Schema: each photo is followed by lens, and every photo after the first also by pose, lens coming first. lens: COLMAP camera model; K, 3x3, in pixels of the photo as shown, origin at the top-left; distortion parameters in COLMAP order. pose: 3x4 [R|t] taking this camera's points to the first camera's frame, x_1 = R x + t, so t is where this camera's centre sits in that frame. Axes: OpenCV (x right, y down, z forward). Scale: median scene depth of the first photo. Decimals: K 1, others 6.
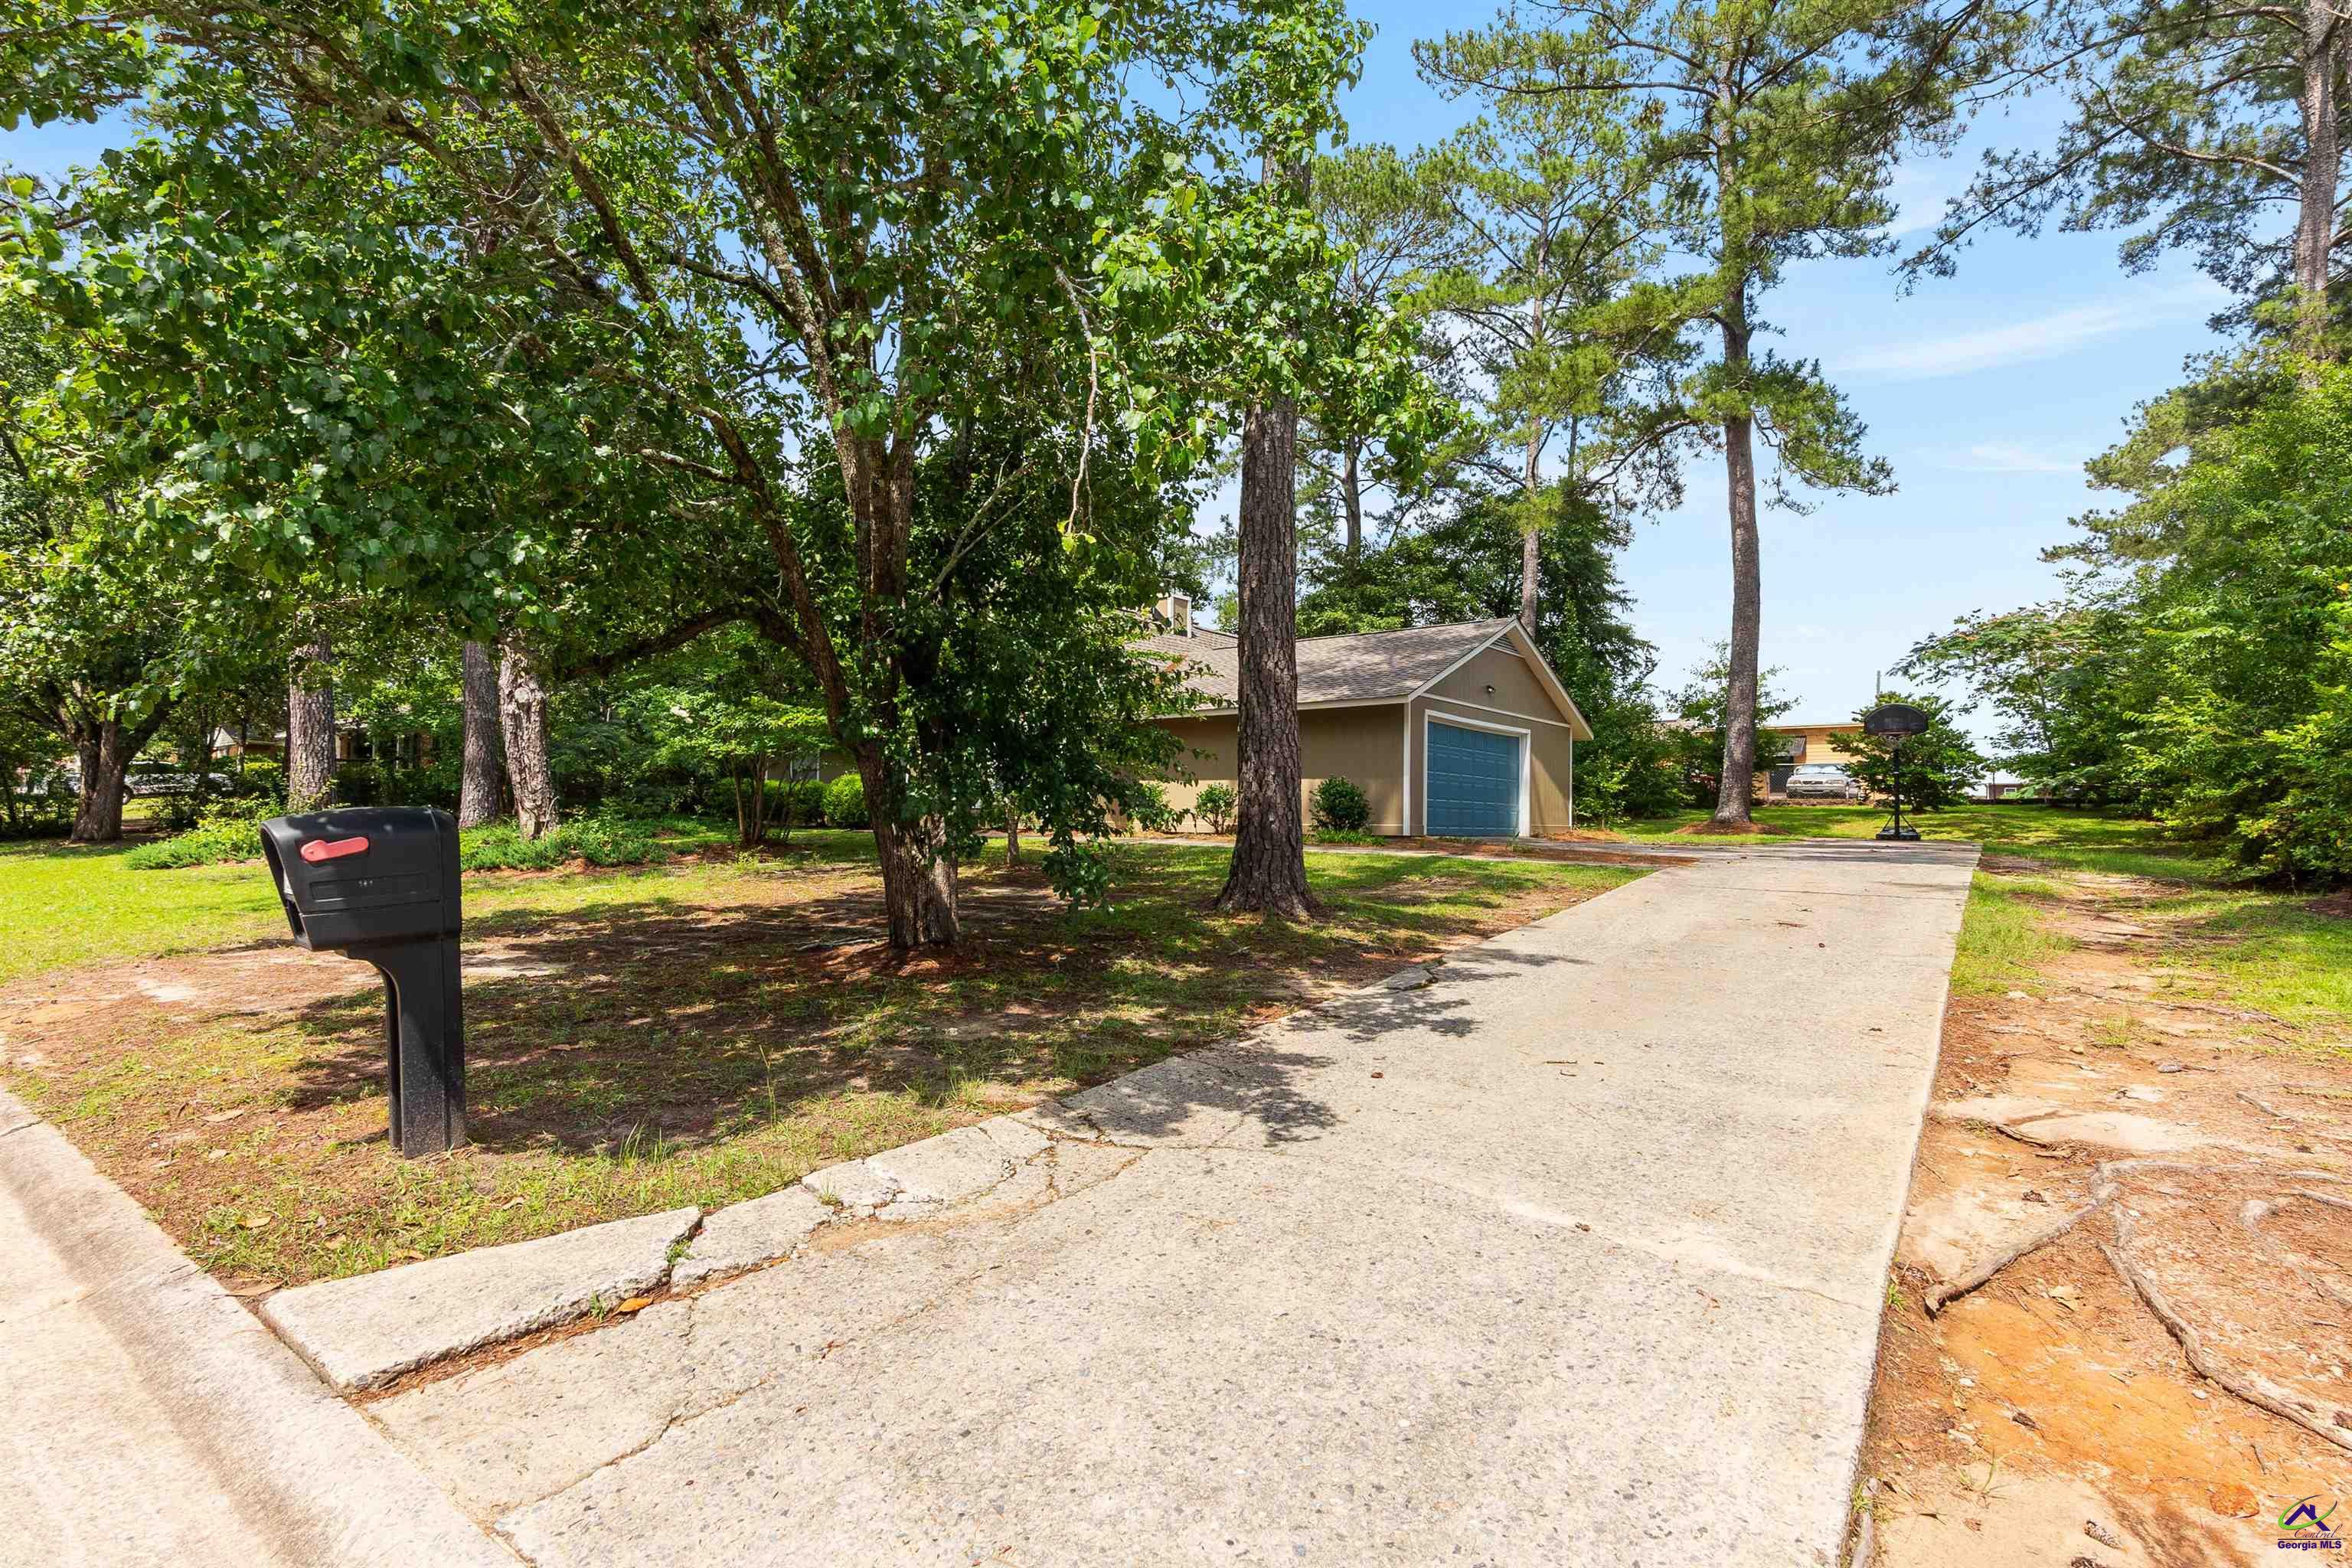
lens RADIAL K [[1196.5, 0, 1090.2], [0, 1196.5, 784.8], [0, 0, 1]] dist [-0.001717, -0.000868]
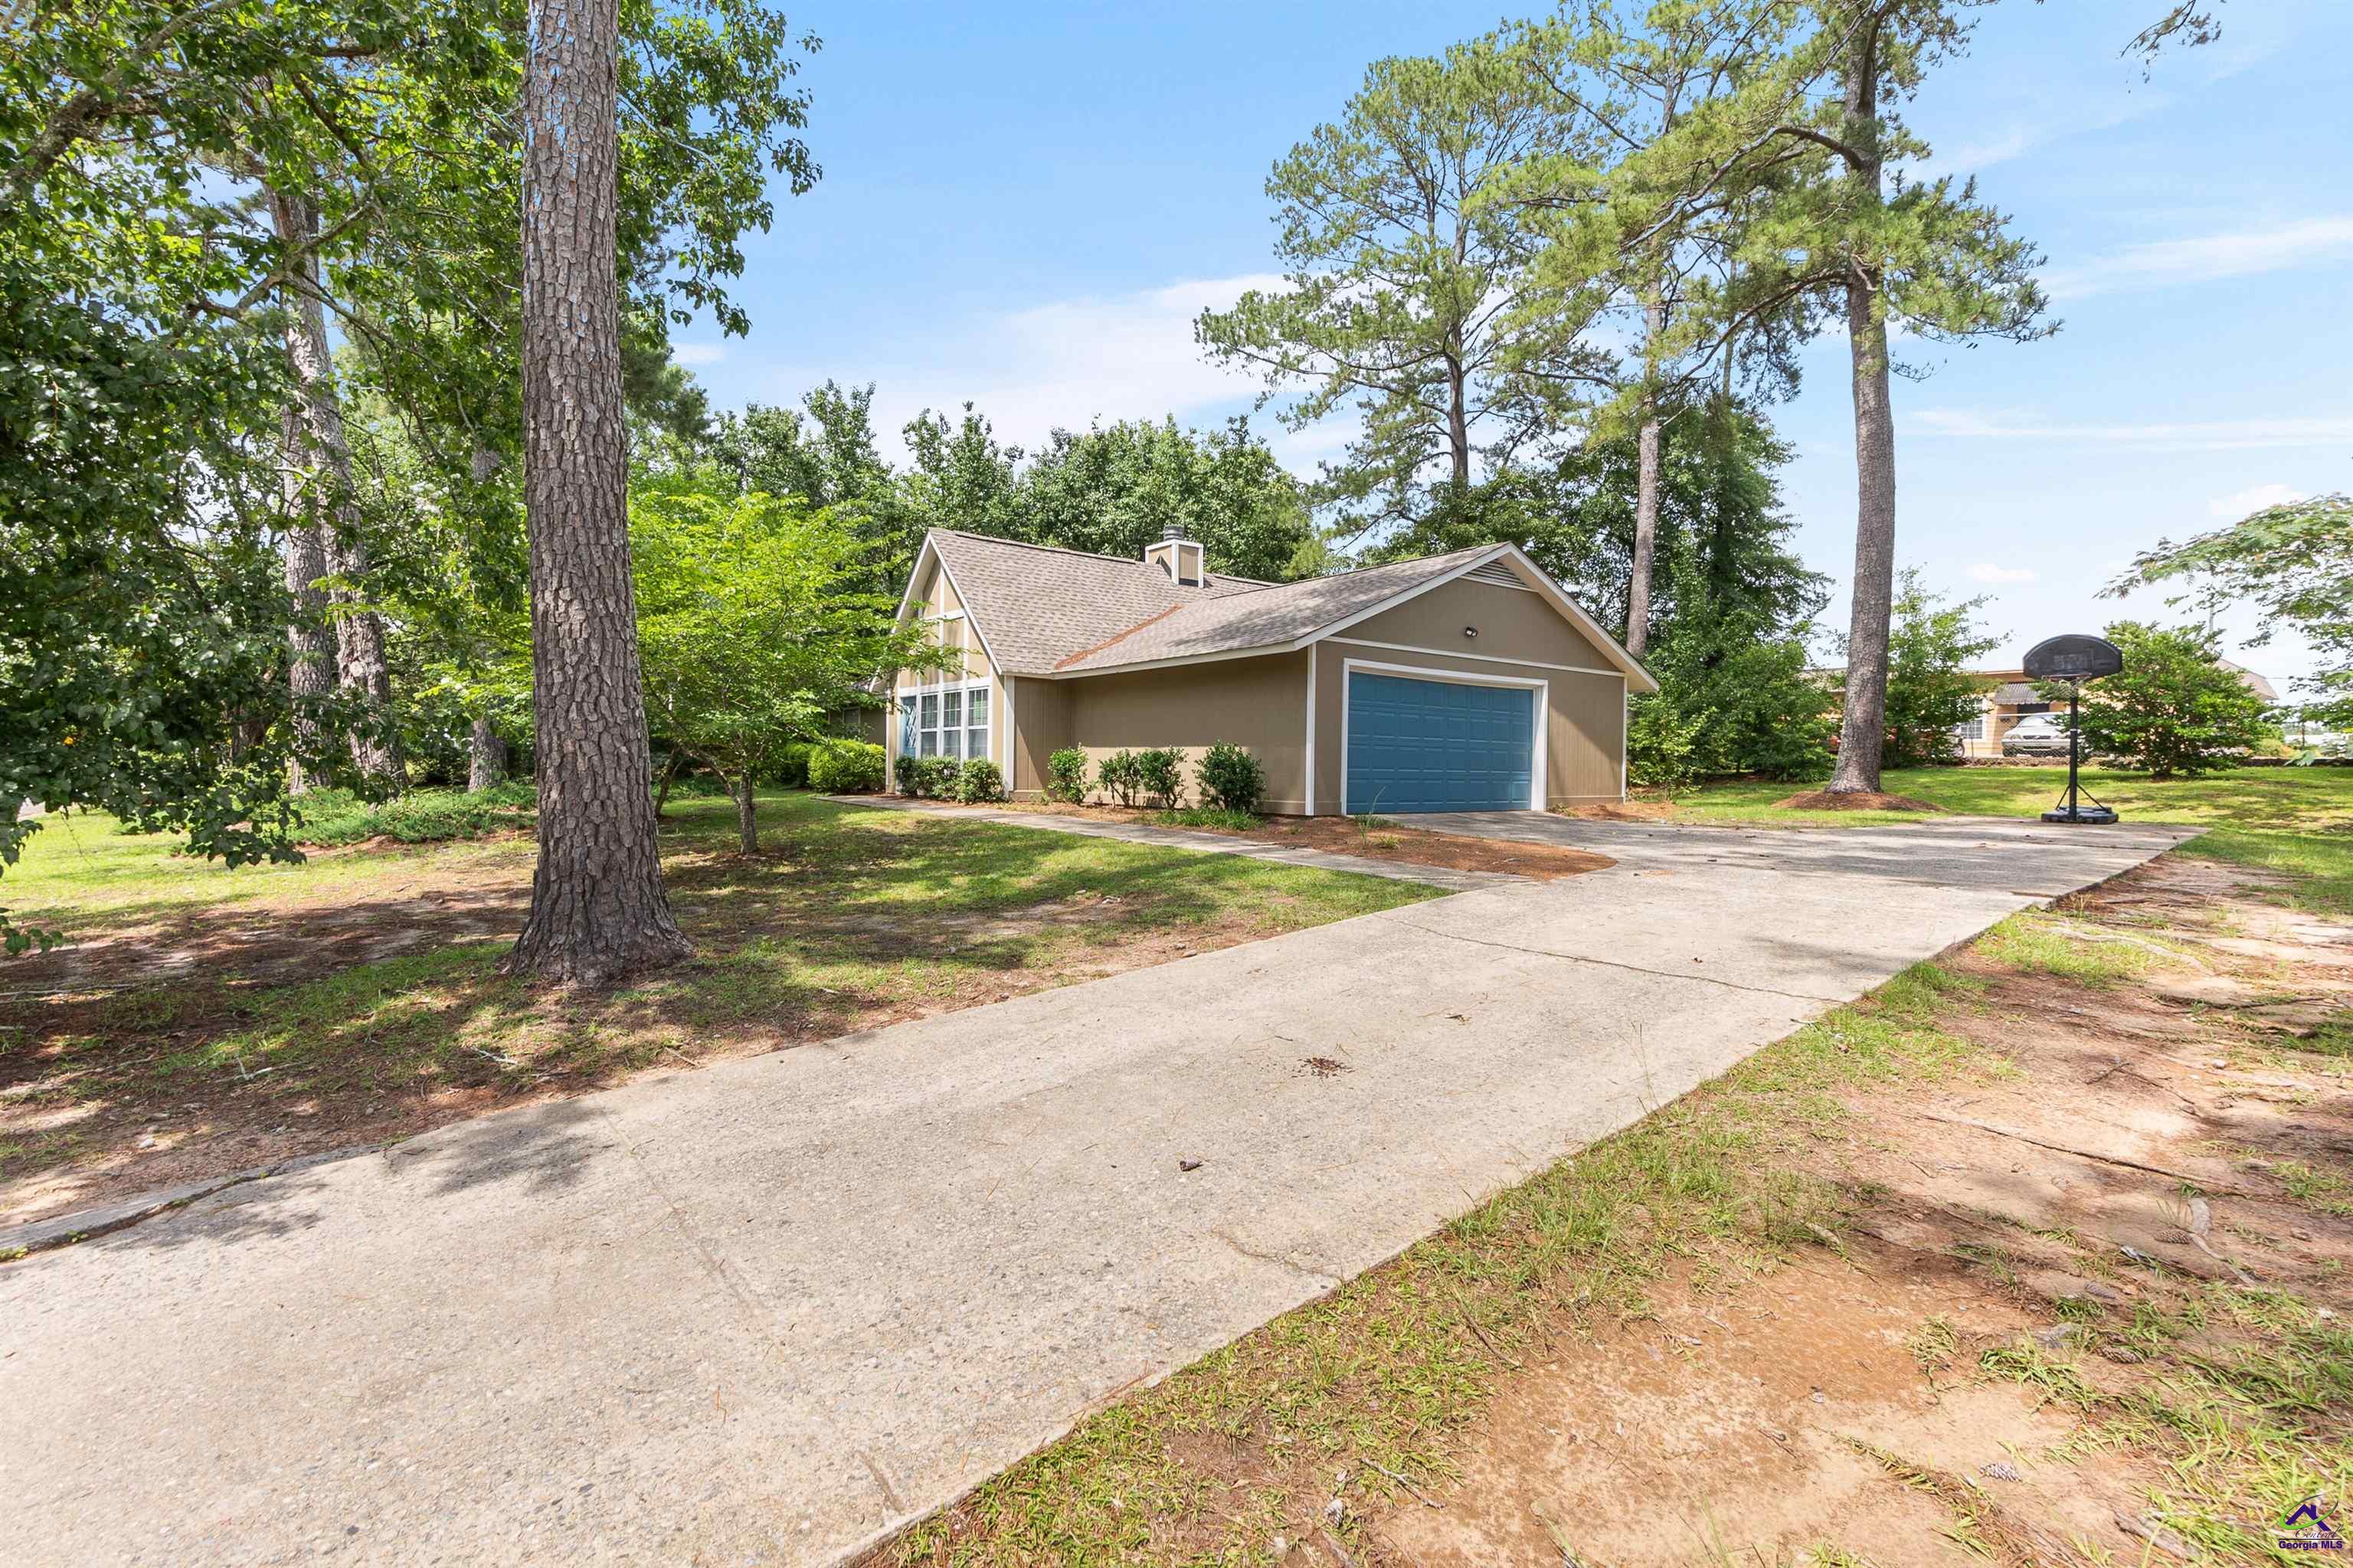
lens RADIAL K [[1024.8, 0, 1138.6], [0, 1024.8, 764.1], [0, 0, 1]] dist [-0.008538, 0.002153]
pose [[0.967284, 0.000593, -0.253695, 0.218982], [0.006896, 0.999566, 0.028629, -0.008885], [0.253602, -0.029442, 0.966860, 0.200230]]
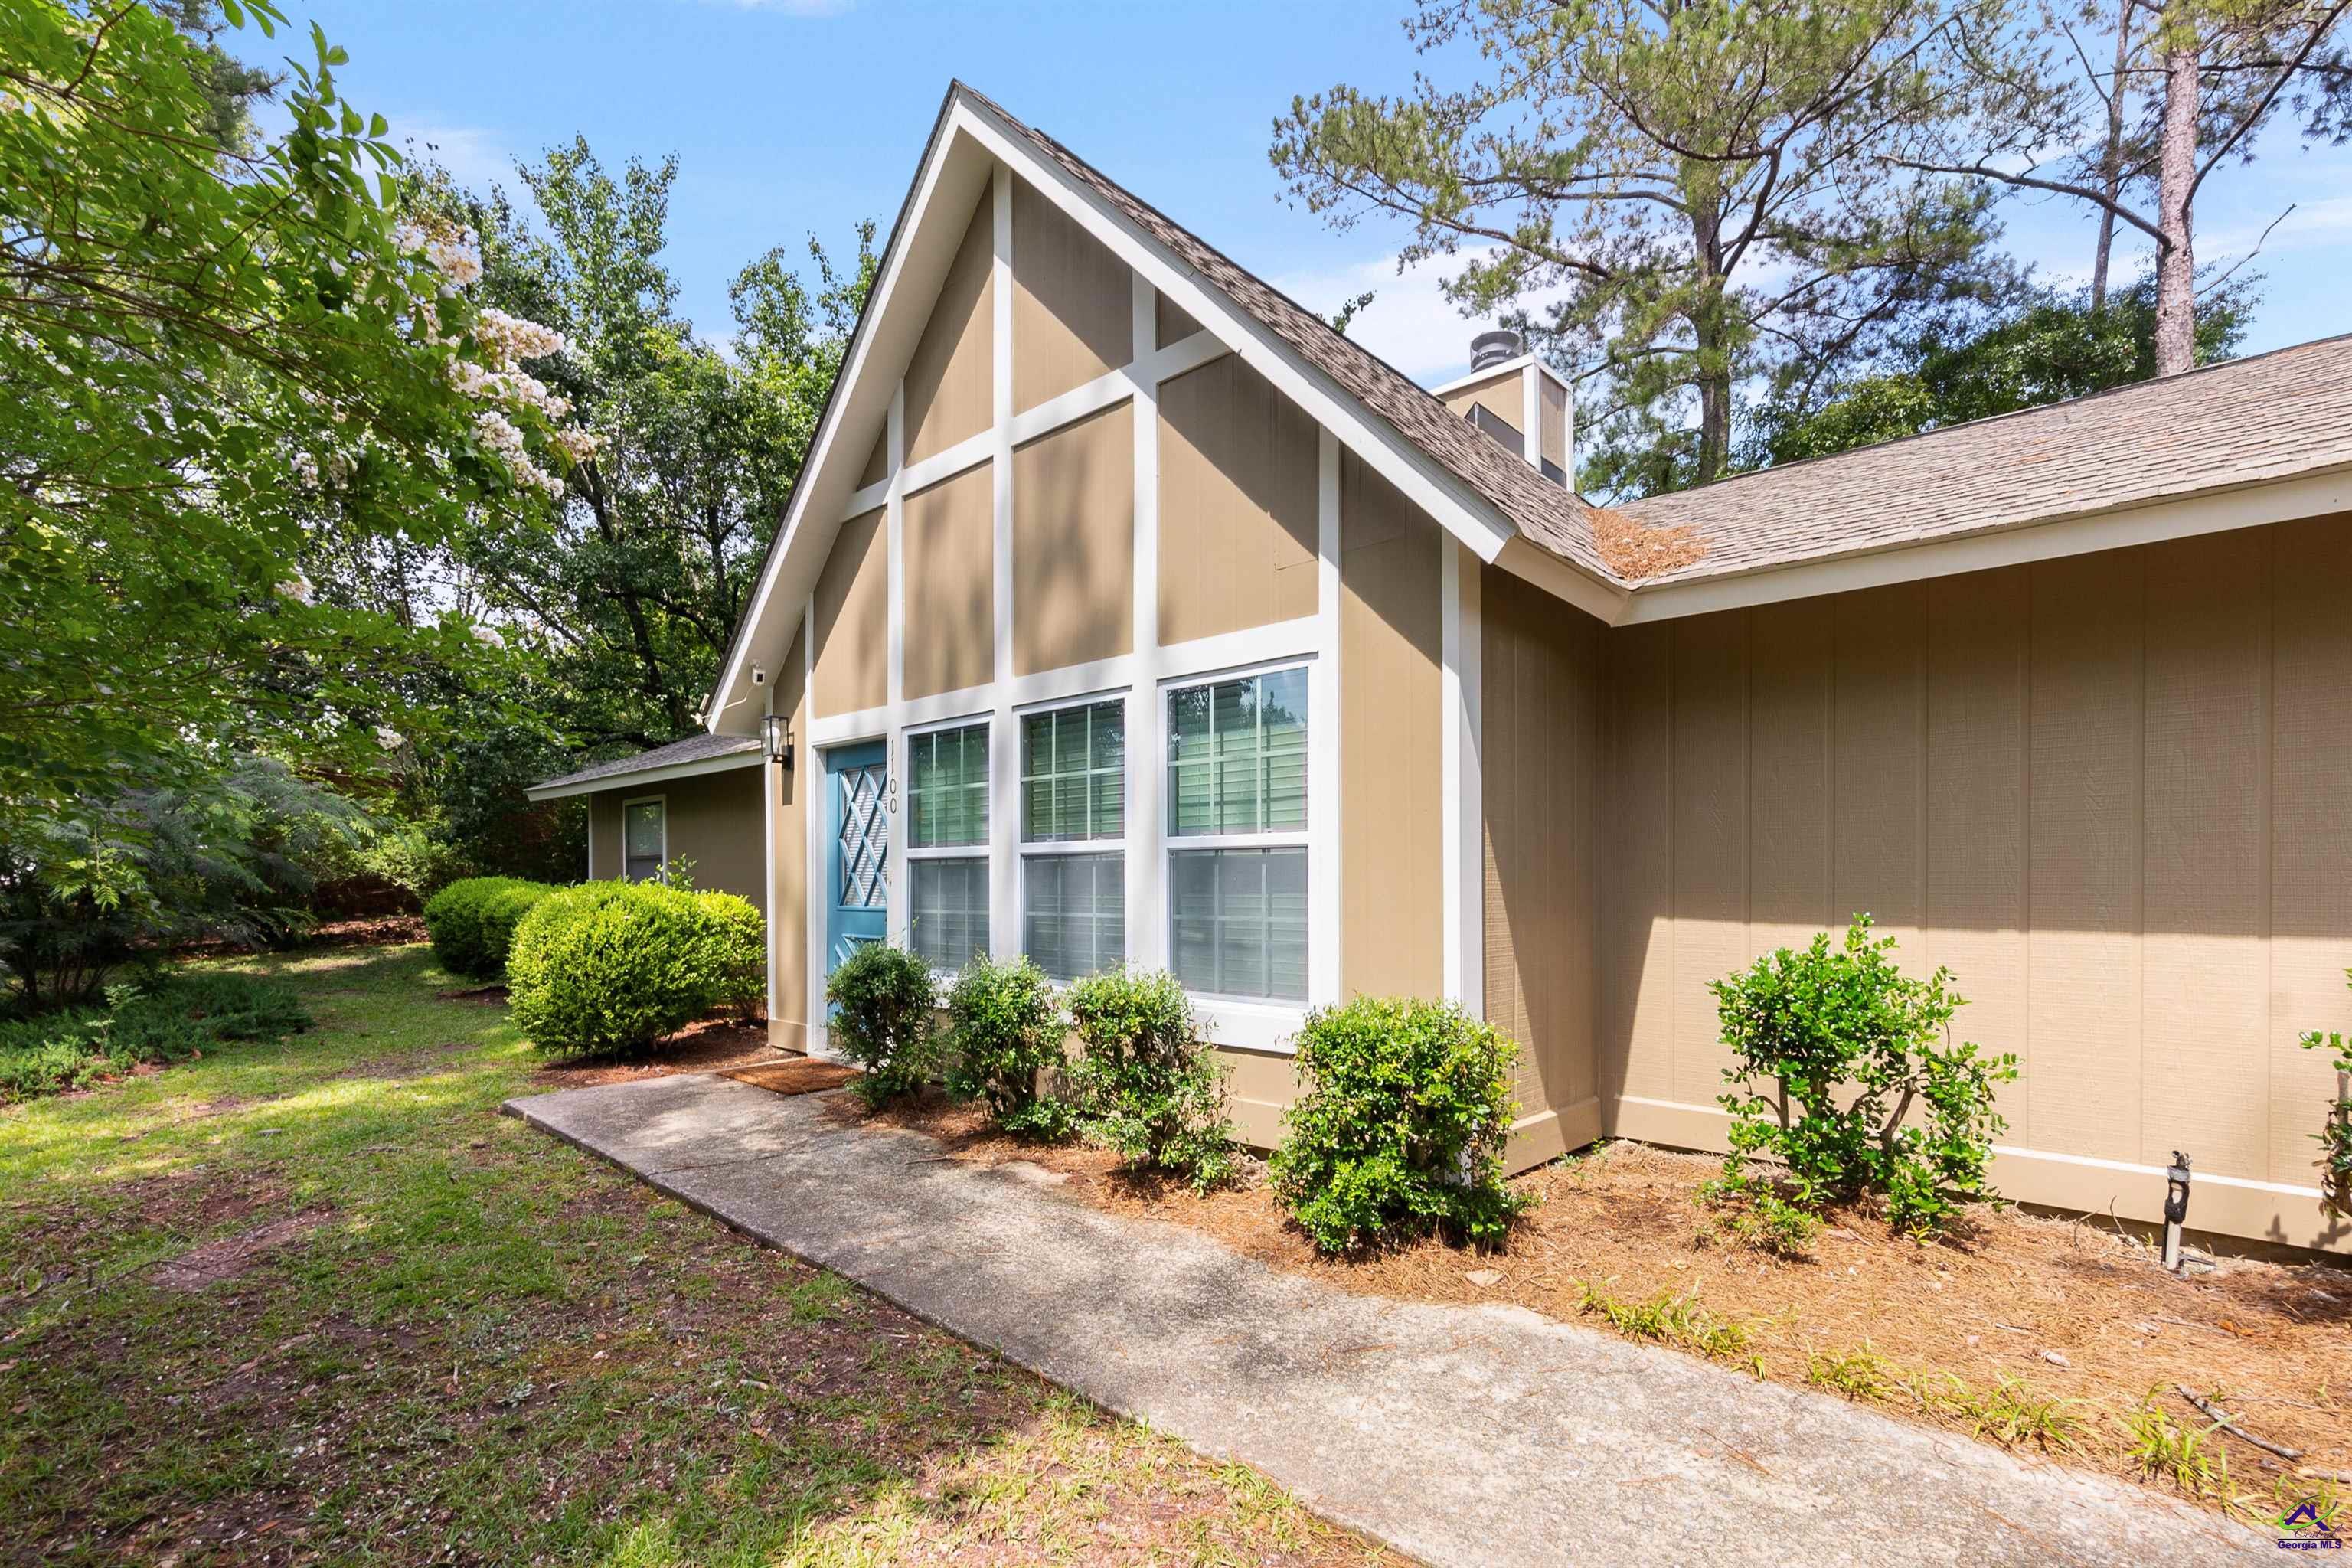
lens RADIAL K [[1024.3, 0, 1140.7], [0, 1024.3, 901.1], [0, 0, 1]] dist [-0.008538, 0.002153]
pose [[0.996608, -0.006981, -0.082004, -0.027859], [0.011060, 0.998718, 0.049391, -0.012631], [0.081554, -0.050130, 0.995407, 0.620633]]
